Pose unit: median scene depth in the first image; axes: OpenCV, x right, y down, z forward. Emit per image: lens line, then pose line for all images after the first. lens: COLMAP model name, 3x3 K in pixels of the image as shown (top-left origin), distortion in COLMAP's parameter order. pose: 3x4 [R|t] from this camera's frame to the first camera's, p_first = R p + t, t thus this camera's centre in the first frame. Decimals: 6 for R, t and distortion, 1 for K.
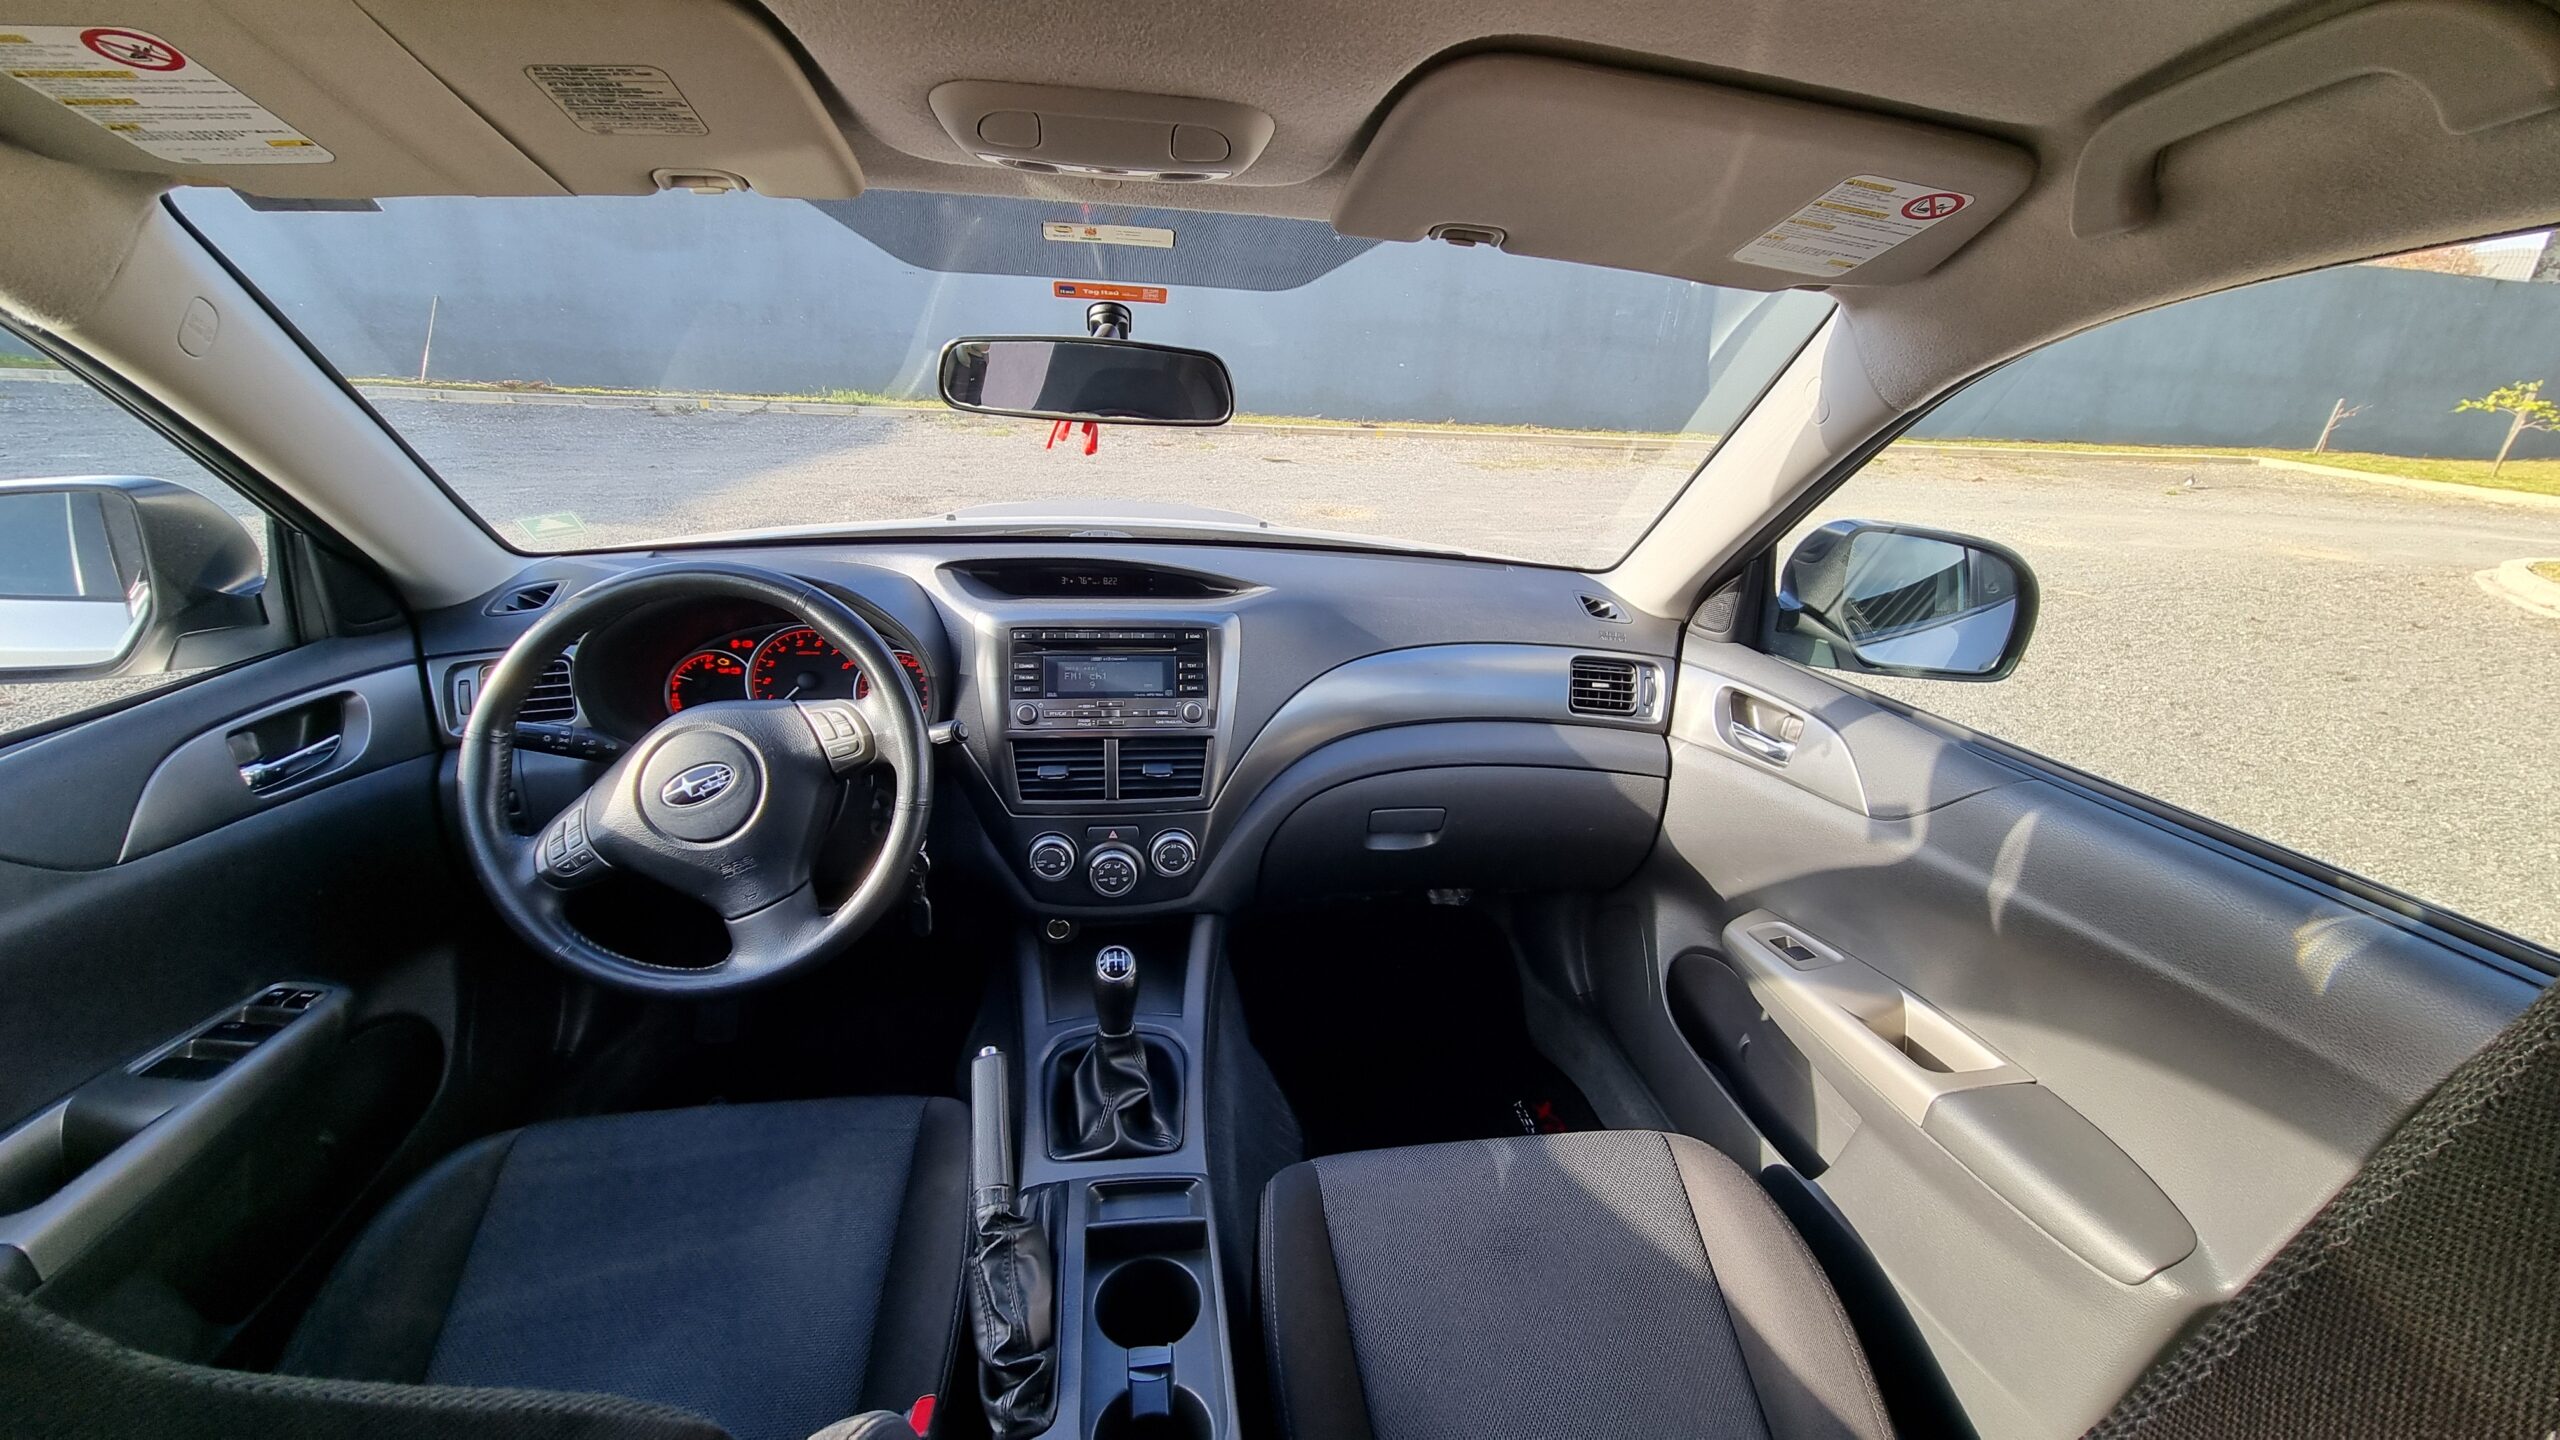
lens RADIAL K [[1045.0, 0, 1280.0], [0, 1045.0, 720.0], [0, 0, 1]] dist [0.000395, -0.000244]
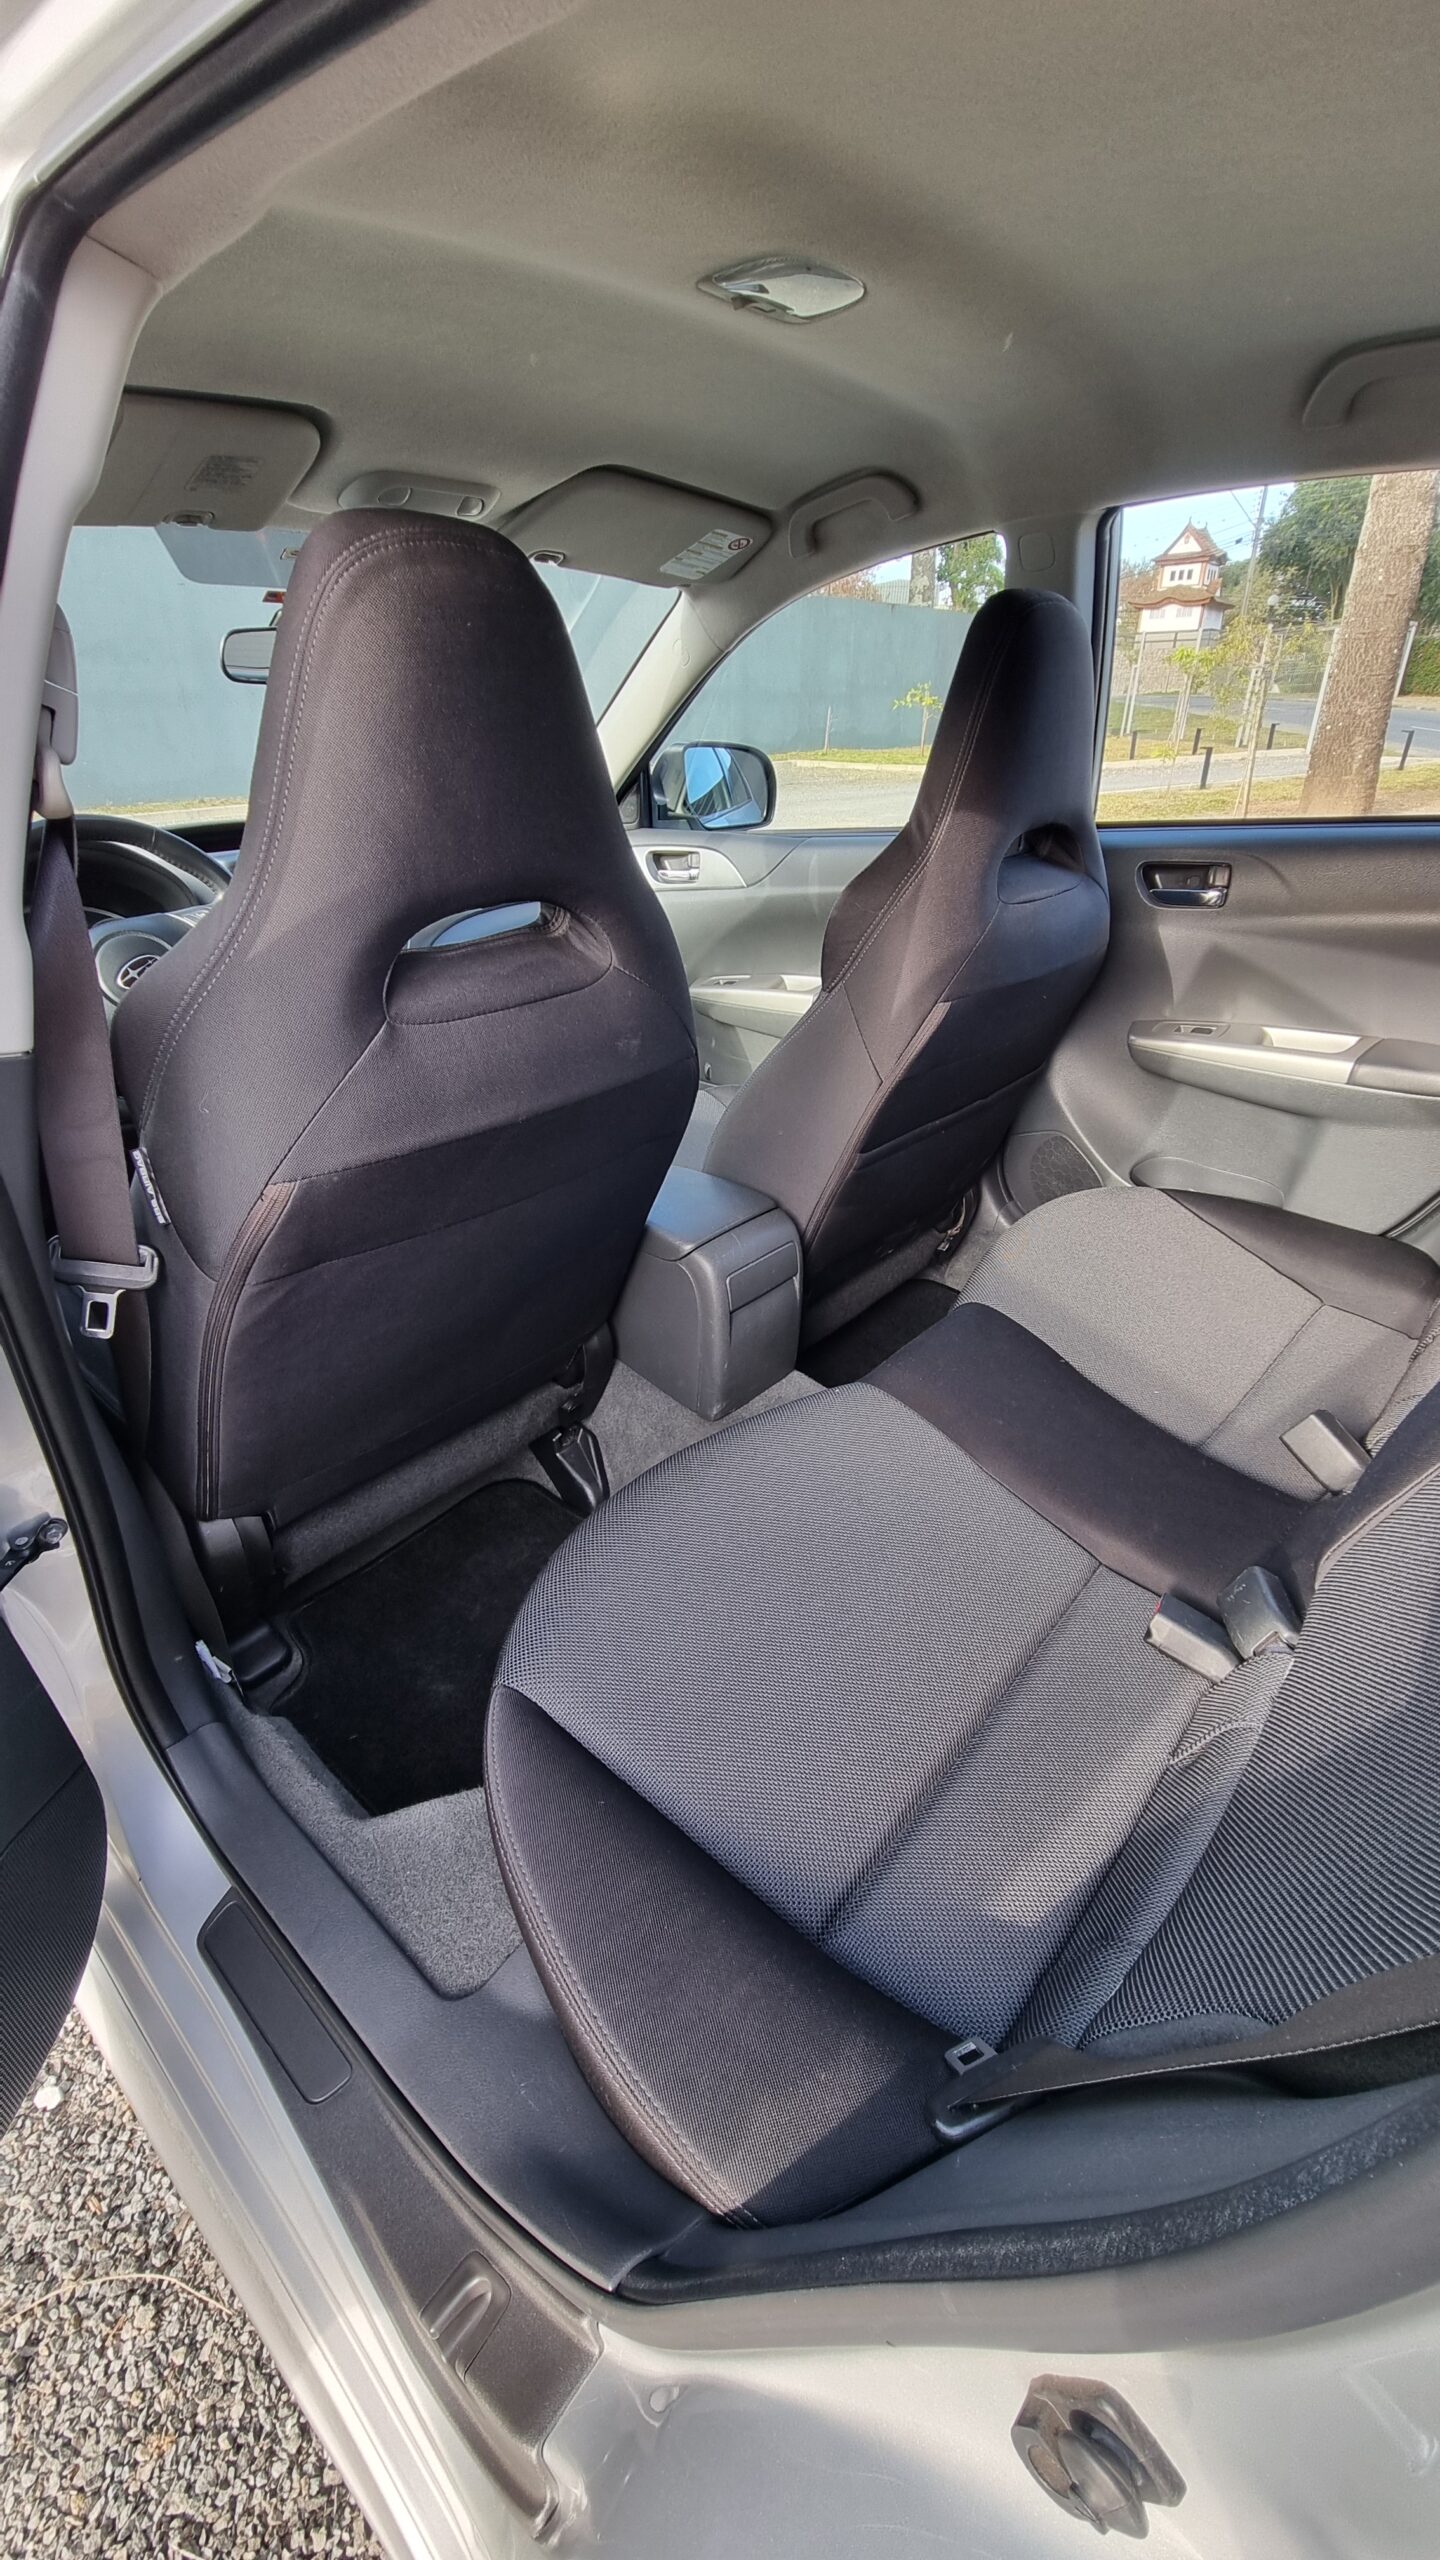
lens RADIAL K [[1045.0, 0, 720.0], [0, 1045.0, 1280.0], [0, 0, 1]] dist [0.000395, -0.000244]
pose [[0.774626, -0.357024, 0.522004, -0.773628], [0.267579, 0.932912, 0.240991, 0.298518], [-0.573023, -0.047001, 0.818190, -0.613235]]
